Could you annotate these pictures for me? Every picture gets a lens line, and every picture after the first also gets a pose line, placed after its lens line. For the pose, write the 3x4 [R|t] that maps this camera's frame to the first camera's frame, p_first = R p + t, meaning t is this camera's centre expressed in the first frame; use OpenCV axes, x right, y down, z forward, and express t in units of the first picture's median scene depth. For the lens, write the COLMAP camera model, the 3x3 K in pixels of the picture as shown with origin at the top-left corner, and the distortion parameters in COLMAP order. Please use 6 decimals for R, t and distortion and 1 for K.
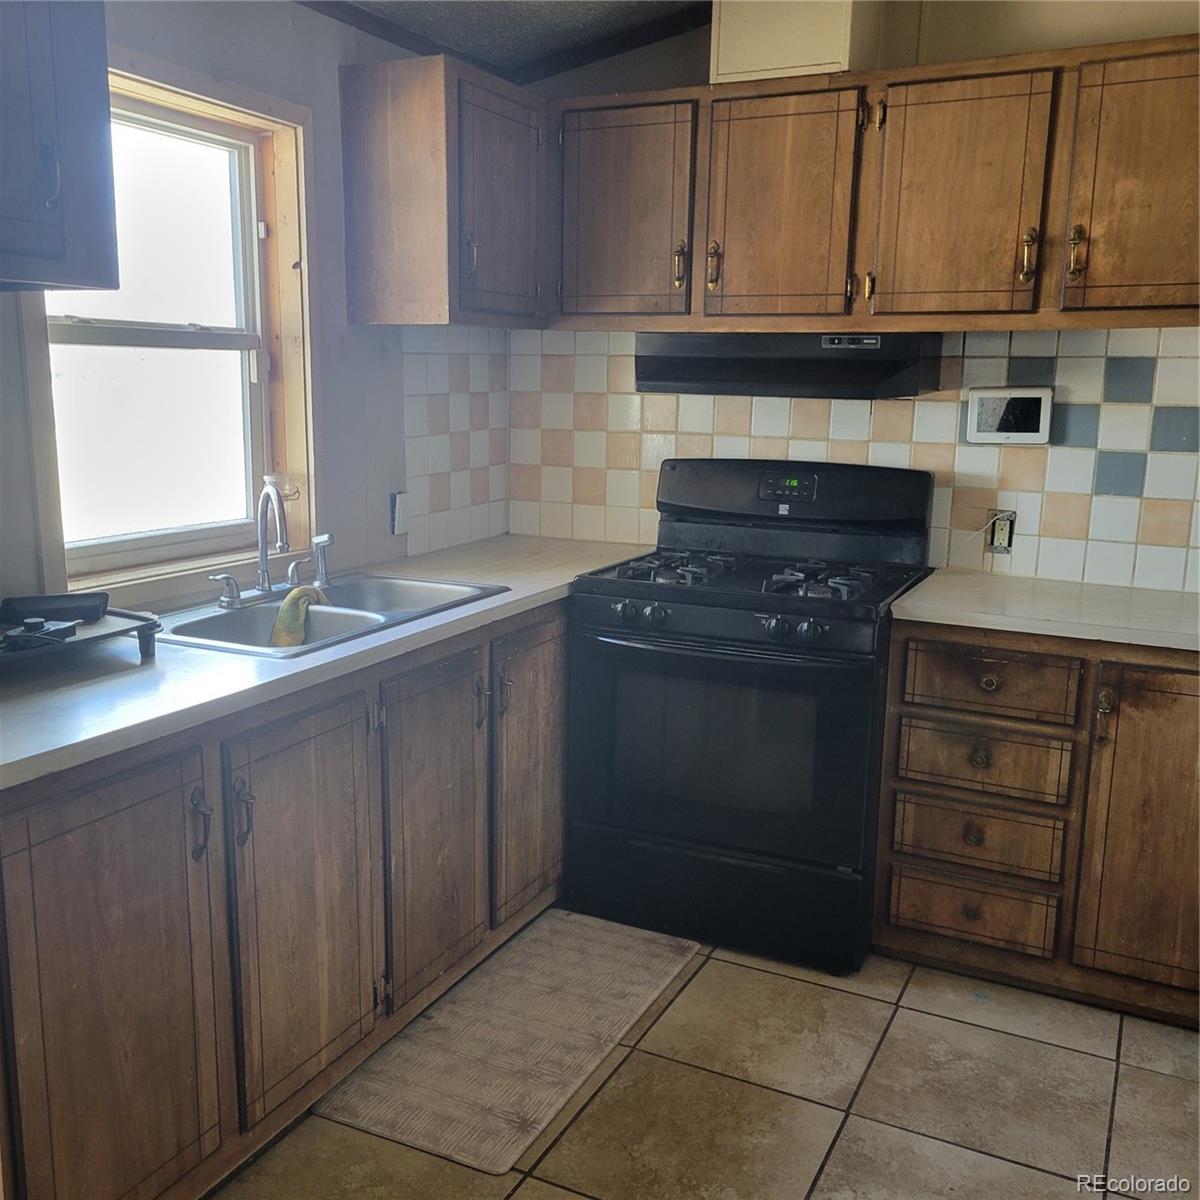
lens RADIAL K [[1201.4, 0, 584.0], [0, 1201.4, 602.7], [0, 0, 1]] dist [0.060451, -0.032417]
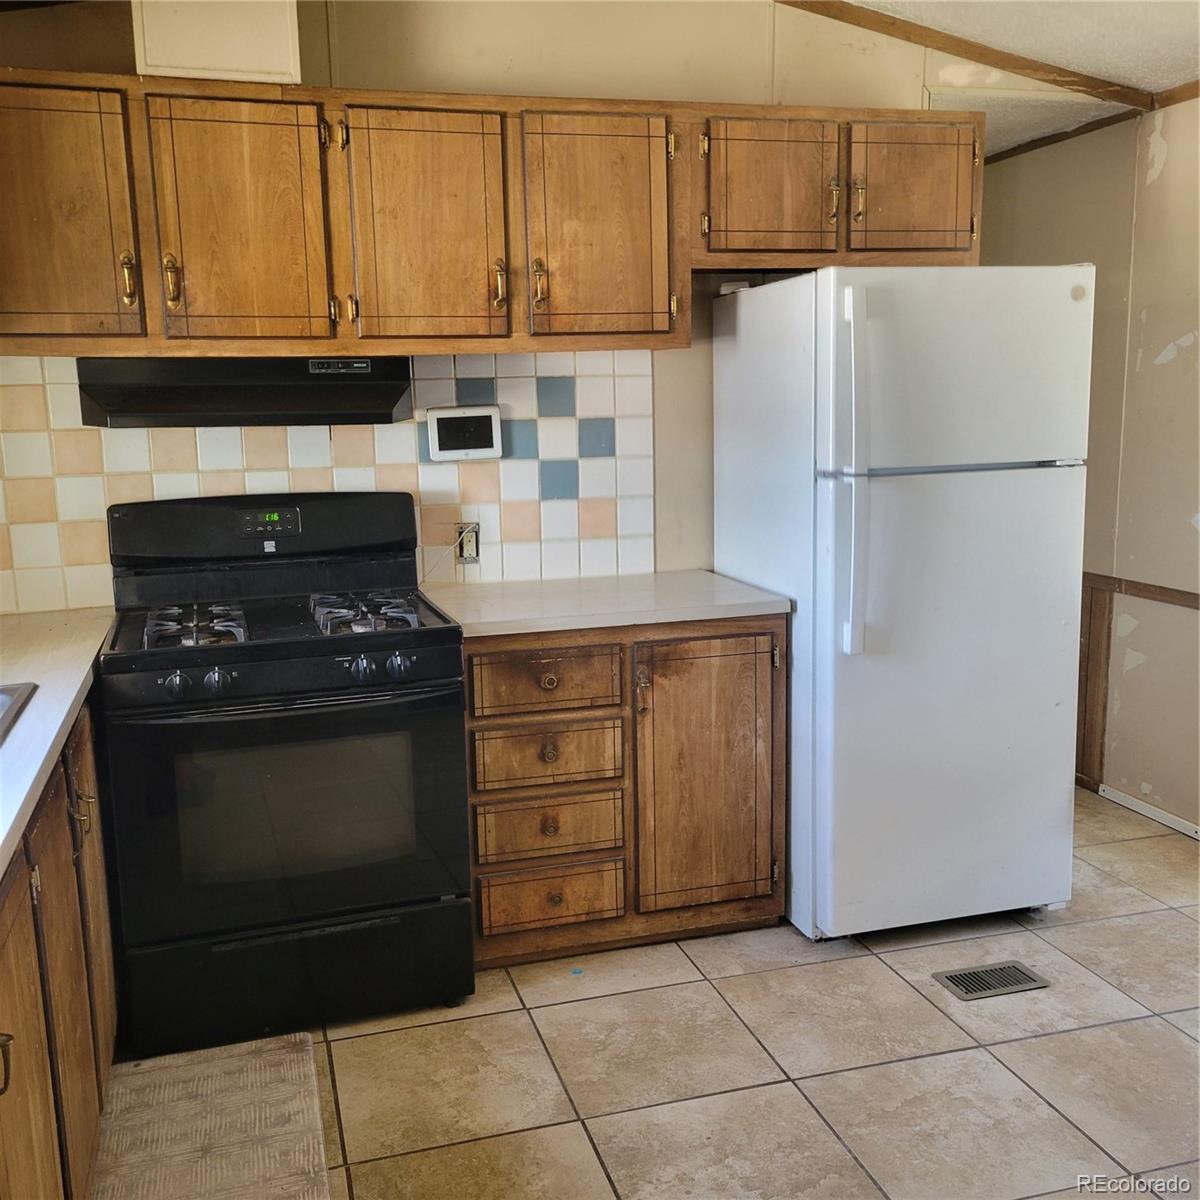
lens RADIAL K [[1201.4, 0, 584.0], [0, 1201.4, 602.7], [0, 0, 1]] dist [0.060451, -0.032417]
pose [[0.732936, -0.149594, 0.663647, -0.319871], [0.161420, 0.985906, 0.043961, -0.041988], [-0.660870, 0.074906, 0.746753, 0.171432]]
